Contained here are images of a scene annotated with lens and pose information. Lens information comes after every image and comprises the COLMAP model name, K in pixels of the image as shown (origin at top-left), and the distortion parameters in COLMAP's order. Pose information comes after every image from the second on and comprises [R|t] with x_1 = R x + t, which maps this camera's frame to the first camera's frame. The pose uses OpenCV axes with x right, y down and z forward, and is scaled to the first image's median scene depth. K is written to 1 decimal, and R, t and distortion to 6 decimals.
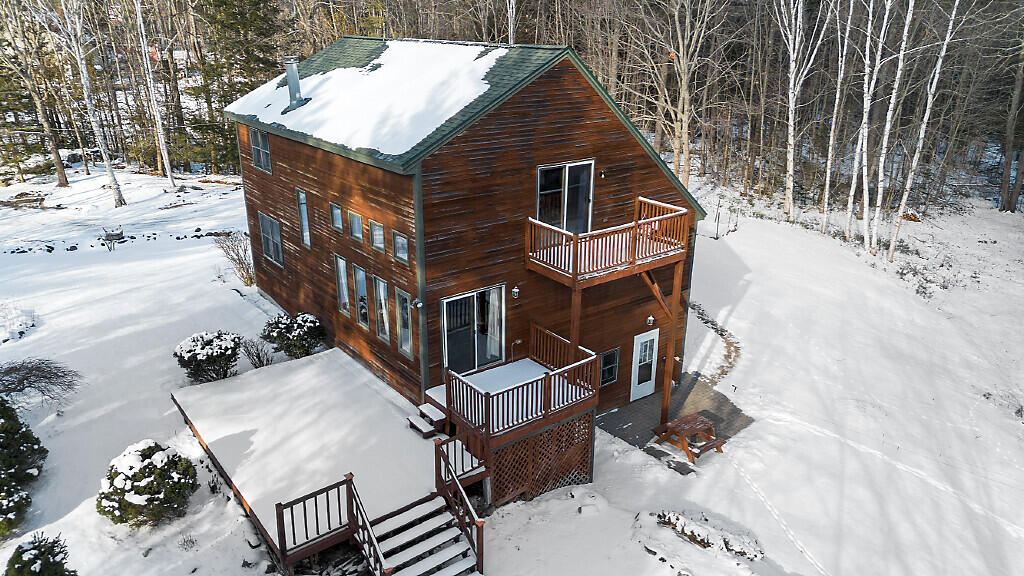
lens RADIAL K [[723.2, 0, 509.4], [0, 723.2, 278.6], [0, 0, 1]] dist [0.051010, -0.030059]
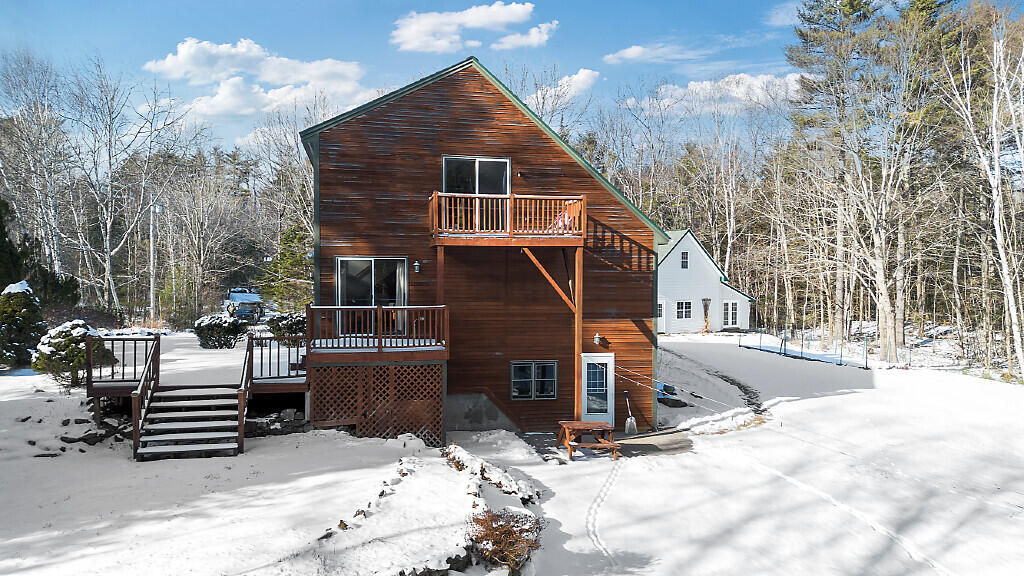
lens RADIAL K [[723.2, 0, 513.0], [0, 723.2, 282.6], [0, 0, 1]] dist [0.051010, -0.030059]
pose [[0.899668, 0.002177, -0.436570, 0.609101], [-0.142391, 0.946768, -0.288714, 0.331782], [0.412702, 0.321910, 0.852086, 0.136081]]
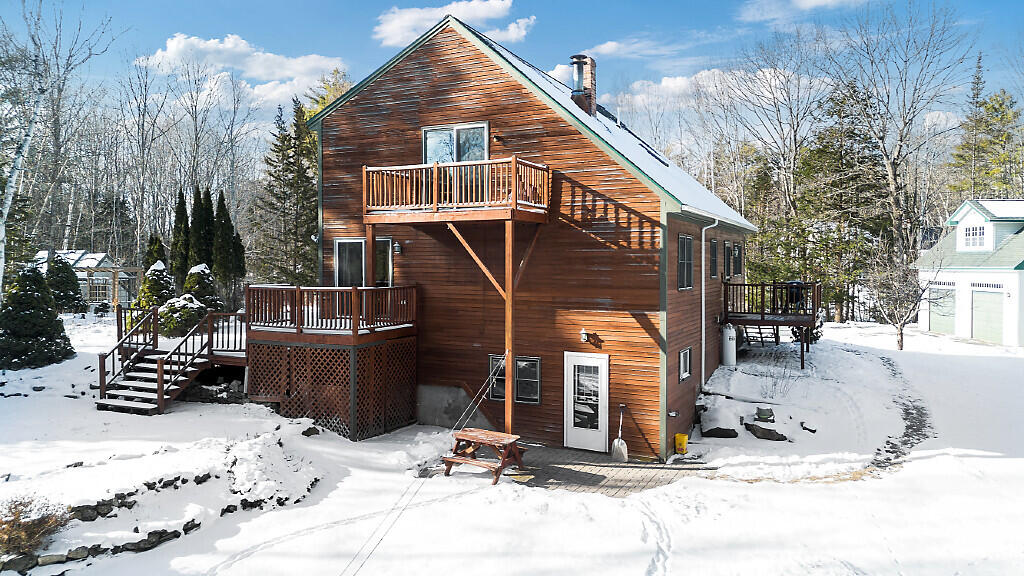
lens RADIAL K [[723.2, 0, 522.5], [0, 723.2, 274.6], [0, 0, 1]] dist [0.051010, -0.030059]
pose [[0.452488, 0.005996, -0.891751, 1.006103], [-0.294742, 0.944786, -0.143204, 0.149488], [0.841654, 0.327634, 0.429271, 0.708831]]
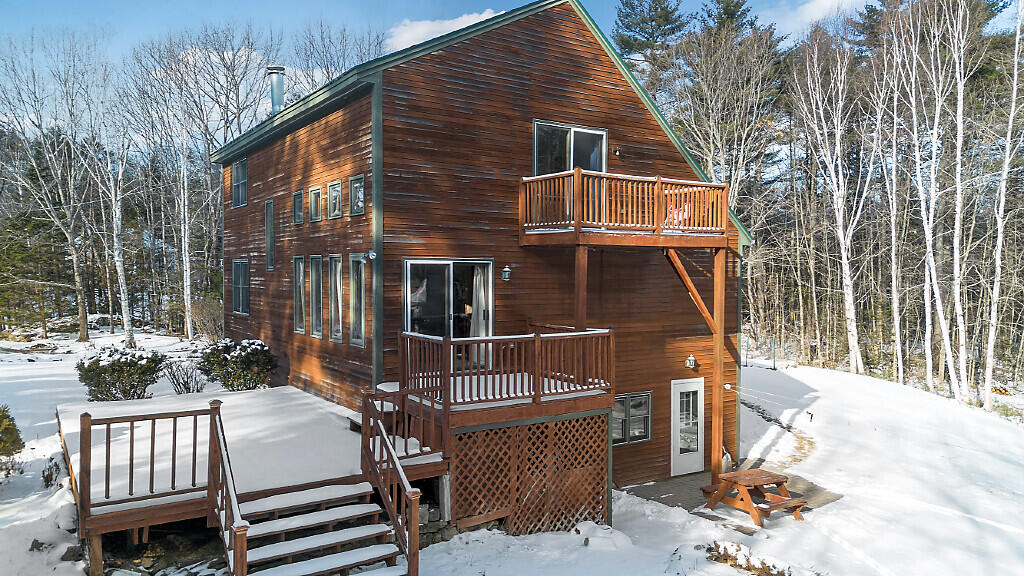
lens RADIAL K [[723.2, 0, 508.1], [0, 723.2, 282.4], [0, 0, 1]] dist [0.051010, -0.030059]
pose [[0.997497, -0.002146, -0.070672, 0.064964], [-0.020443, 0.948093, -0.317335, 0.271437], [0.067685, 0.317985, 0.945677, 0.265158]]
